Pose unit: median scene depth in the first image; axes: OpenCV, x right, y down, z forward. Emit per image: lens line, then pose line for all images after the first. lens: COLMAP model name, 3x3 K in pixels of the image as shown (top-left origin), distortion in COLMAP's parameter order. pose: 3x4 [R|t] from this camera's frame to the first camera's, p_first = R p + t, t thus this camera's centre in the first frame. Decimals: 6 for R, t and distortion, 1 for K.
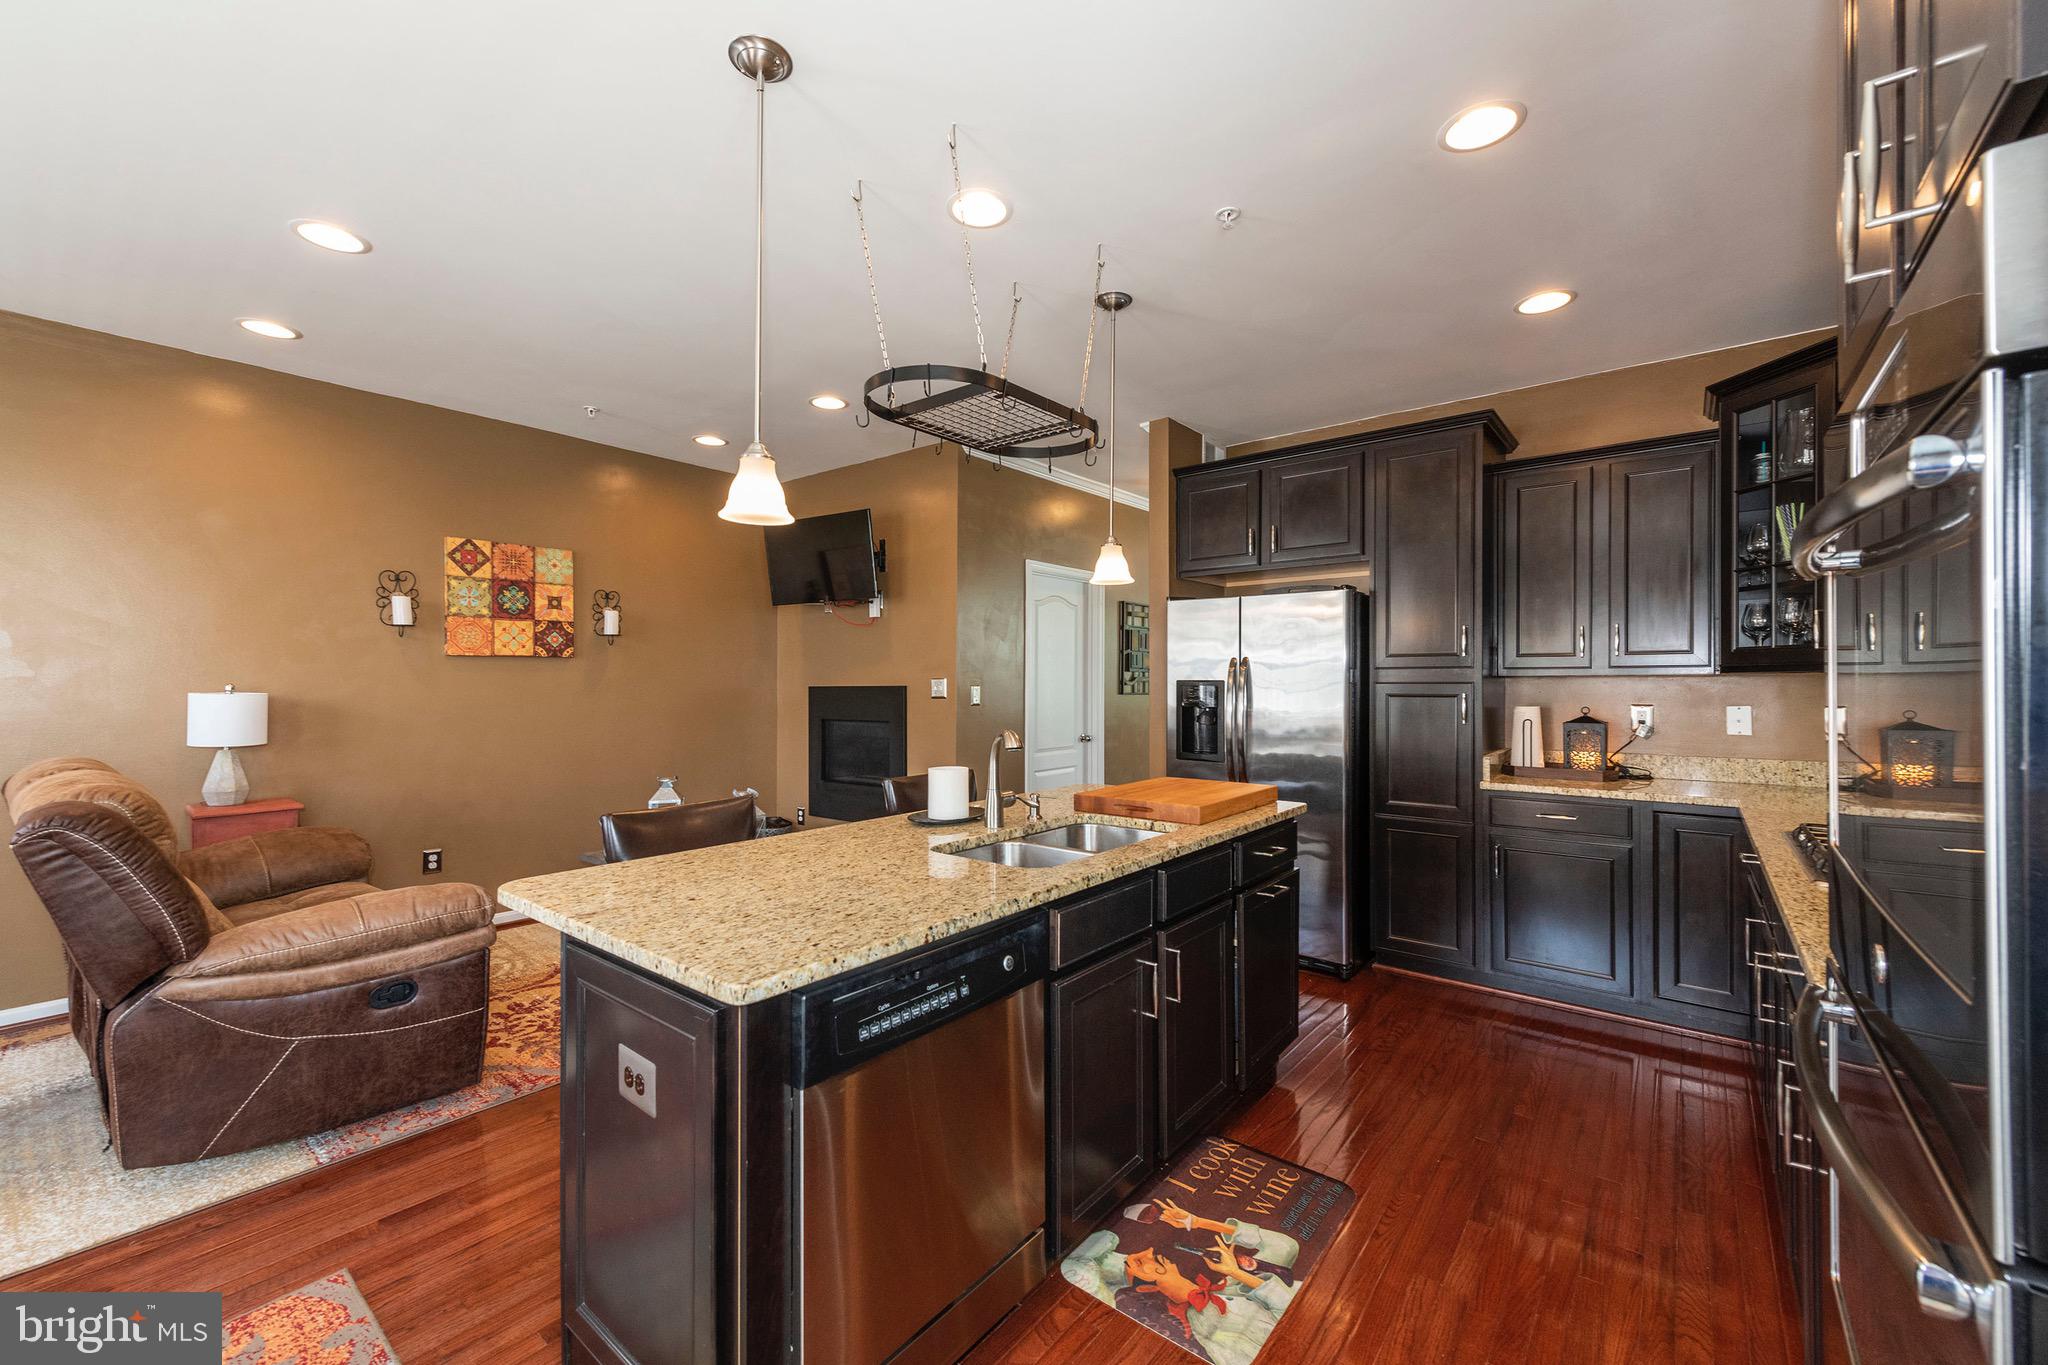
lens RADIAL K [[805.7, 0, 1025.3], [0, 805.7, 684.0], [0, 0, 1]] dist [0.006917, -0.001579]
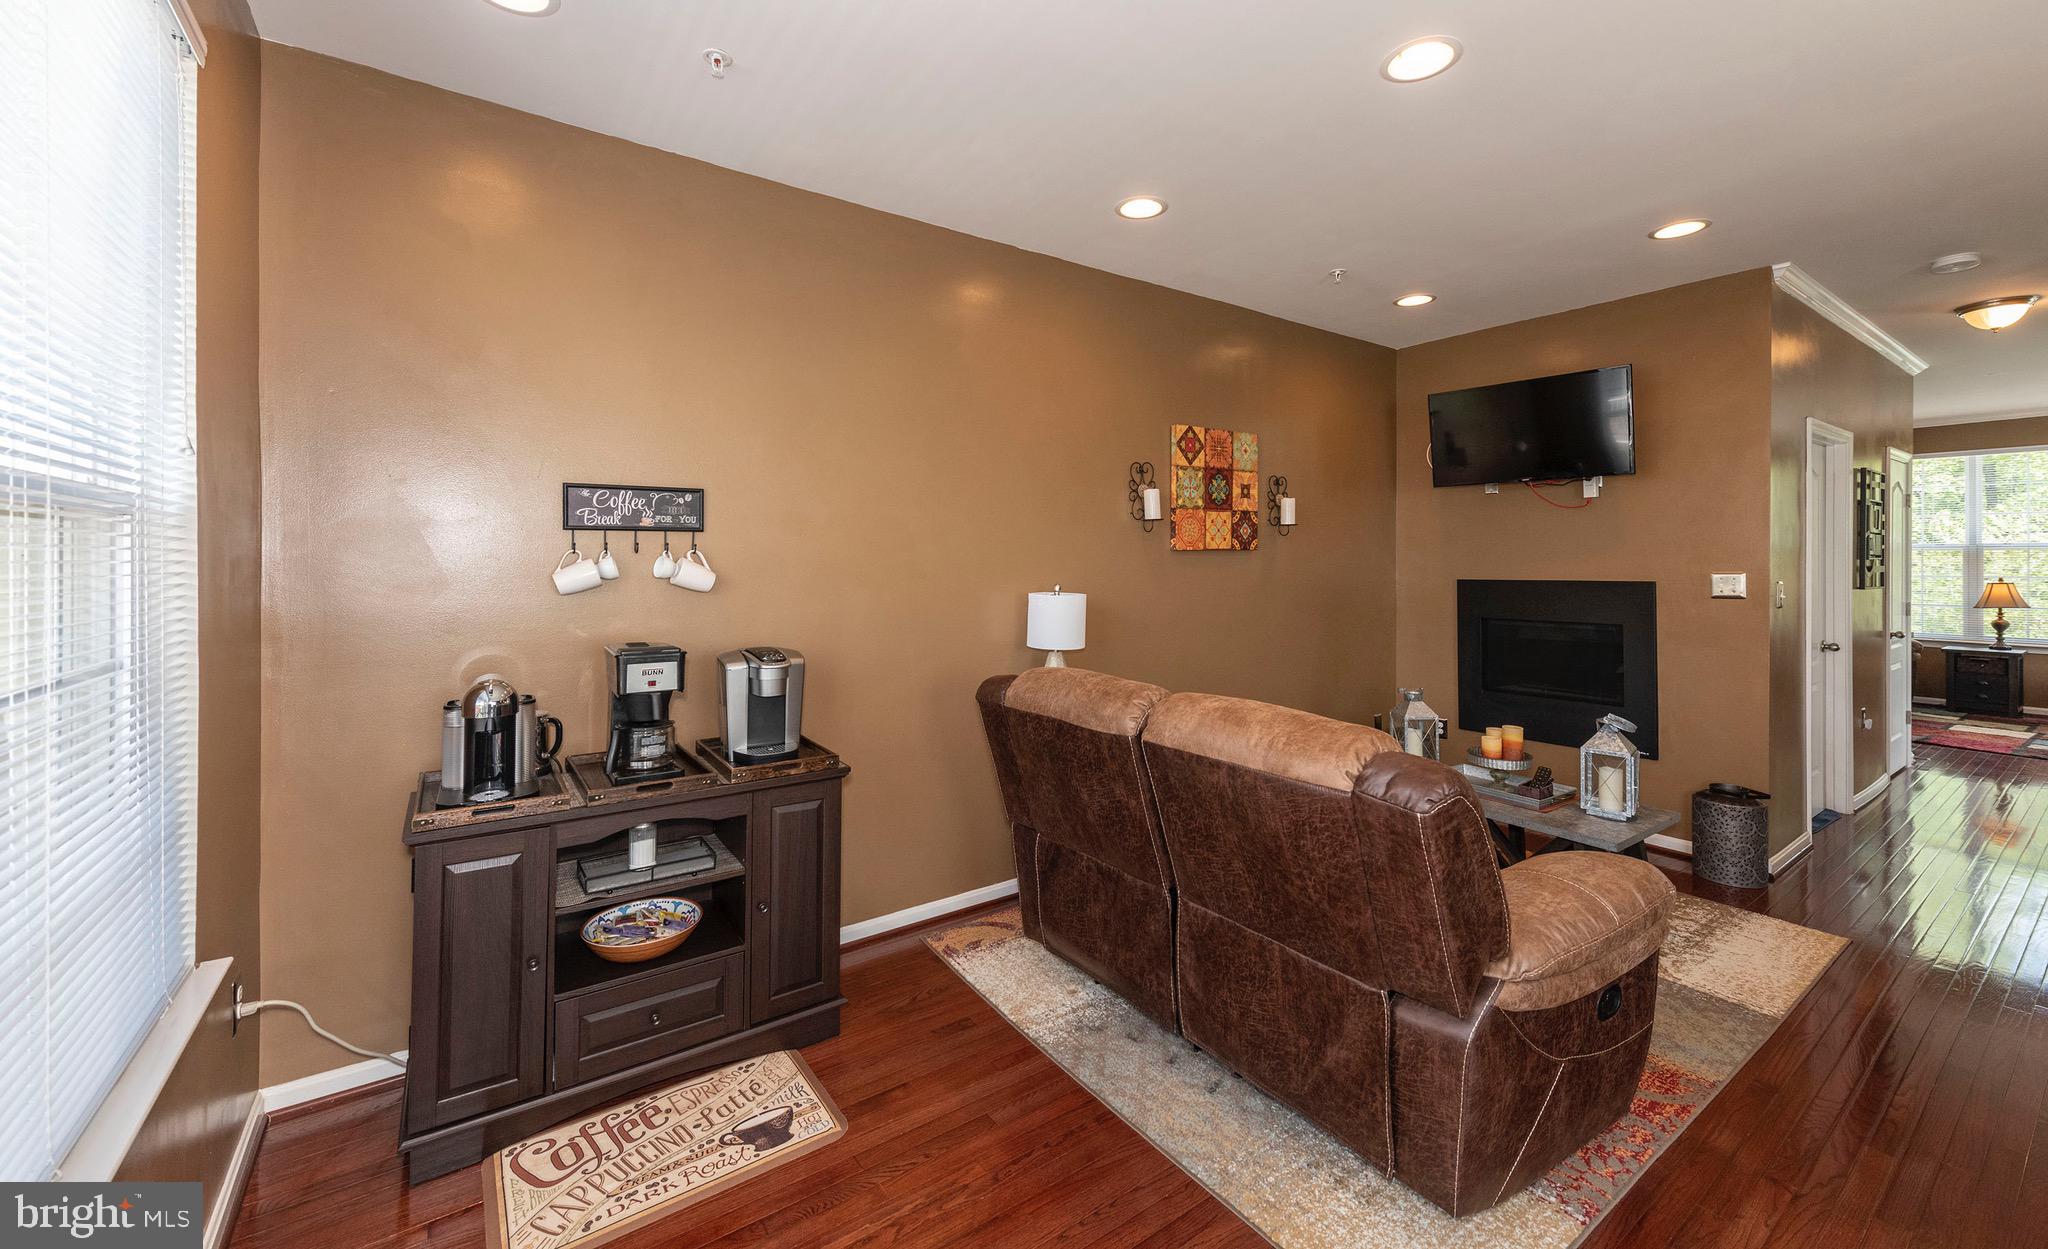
lens RADIAL K [[790.9, 0, 1035.7], [0, 790.9, 557.3], [0, 0, 1]] dist [0.007627, -0.001184]
pose [[0.959902, -0.003230, -0.280316, -0.605728], [0.001772, 0.999984, -0.005457, -0.021875], [0.280329, 0.004741, 0.959892, 0.065900]]
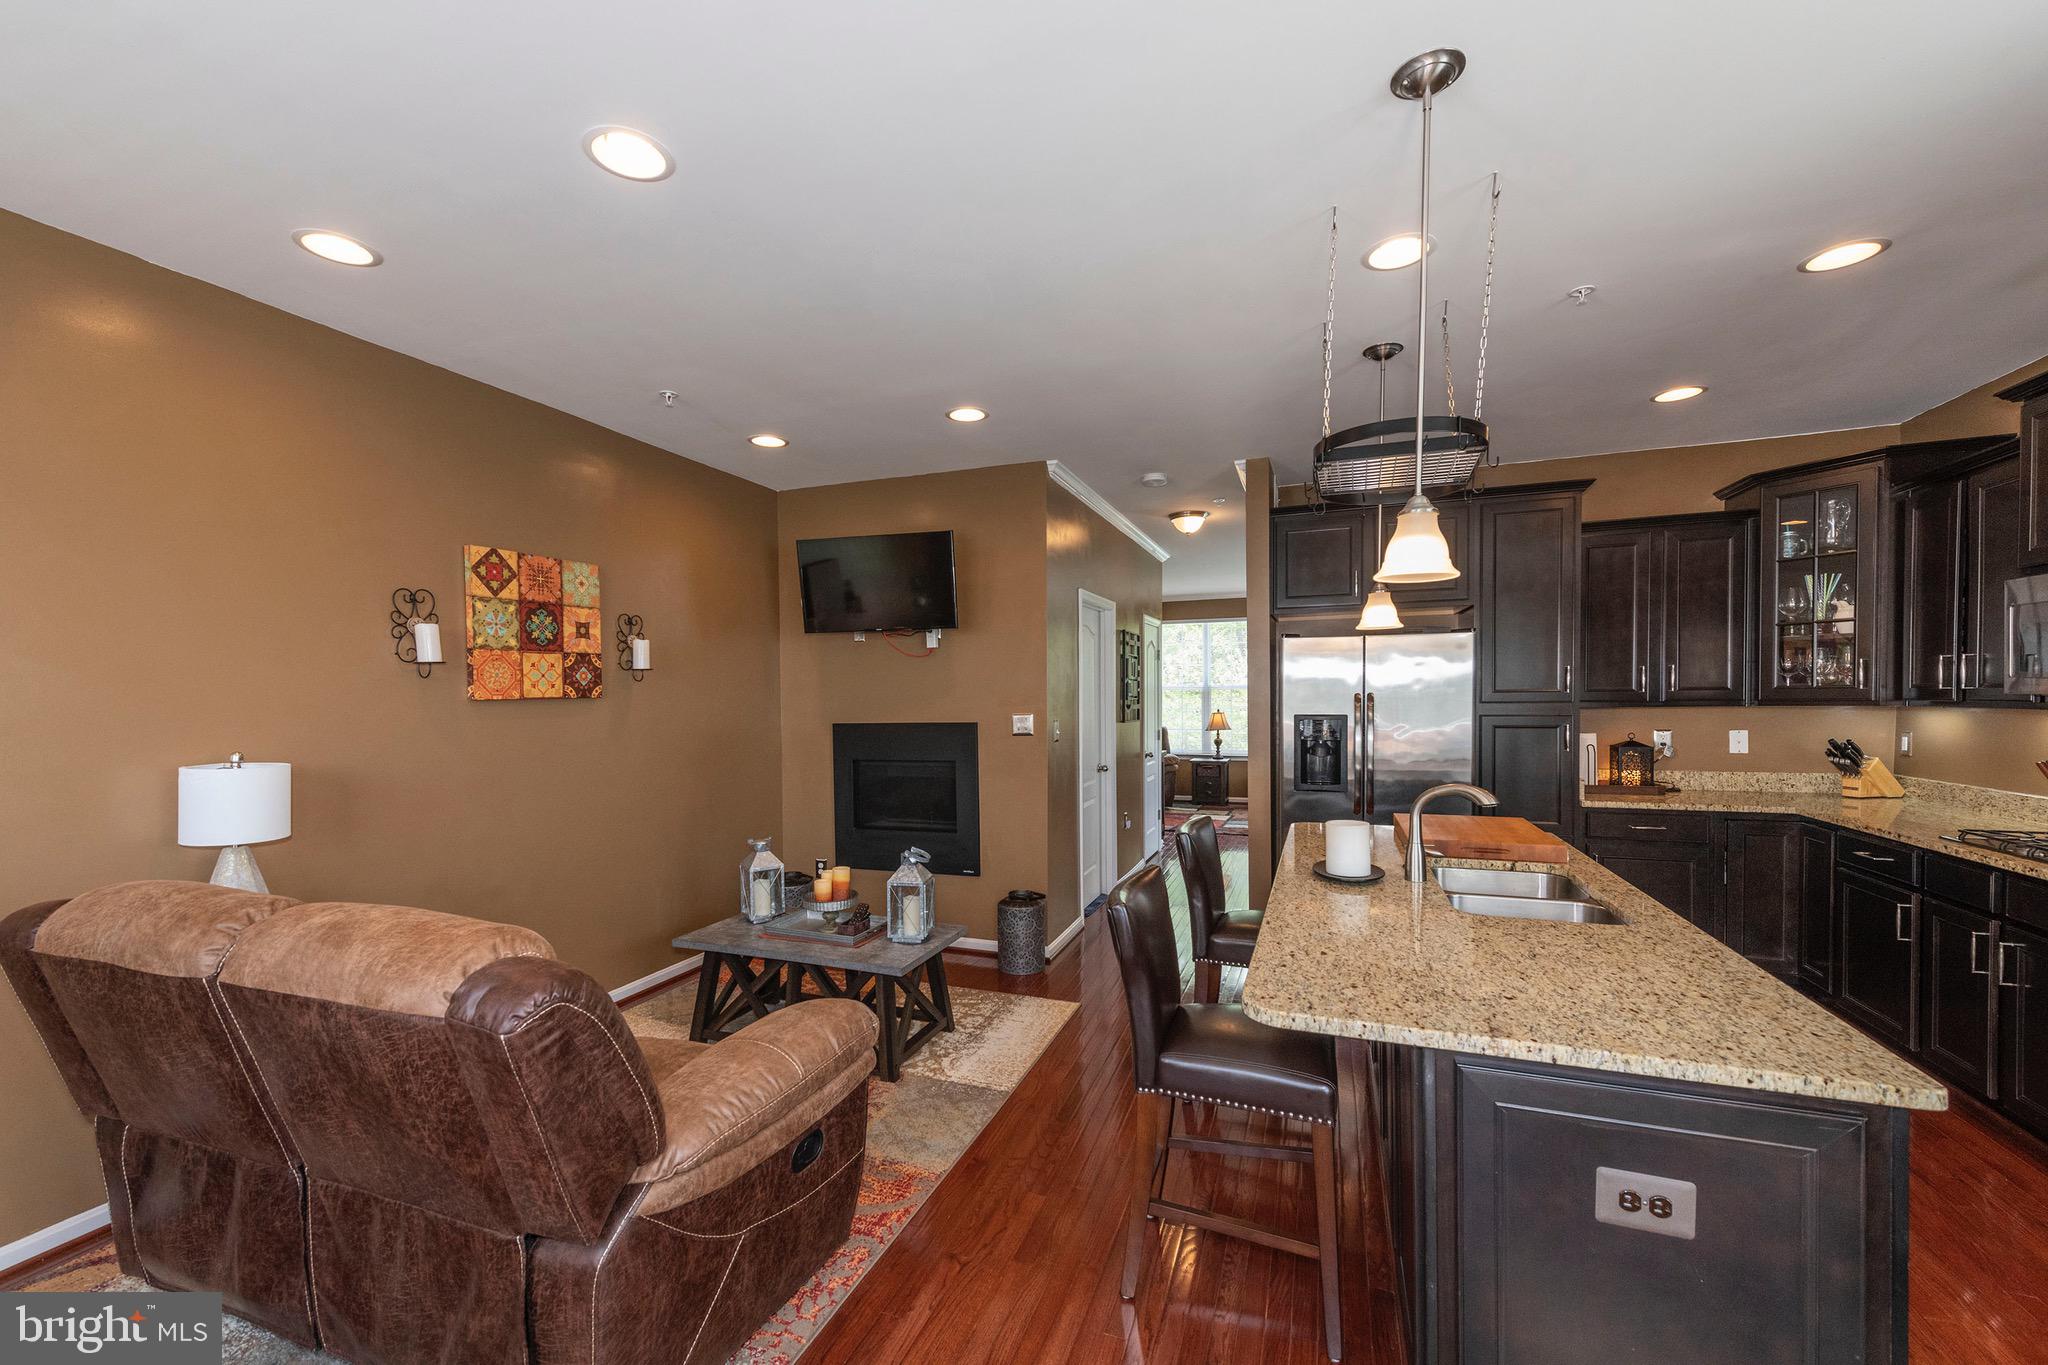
lens RADIAL K [[805.7, 0, 1010.5], [0, 805.7, 714.1], [0, 0, 1]] dist [0.006917, -0.001579]
pose [[0.953685, -0.019075, 0.300203, -0.453845], [0.012940, 0.999665, 0.022410, -0.032117], [-0.300530, -0.017487, 0.953612, 0.111803]]
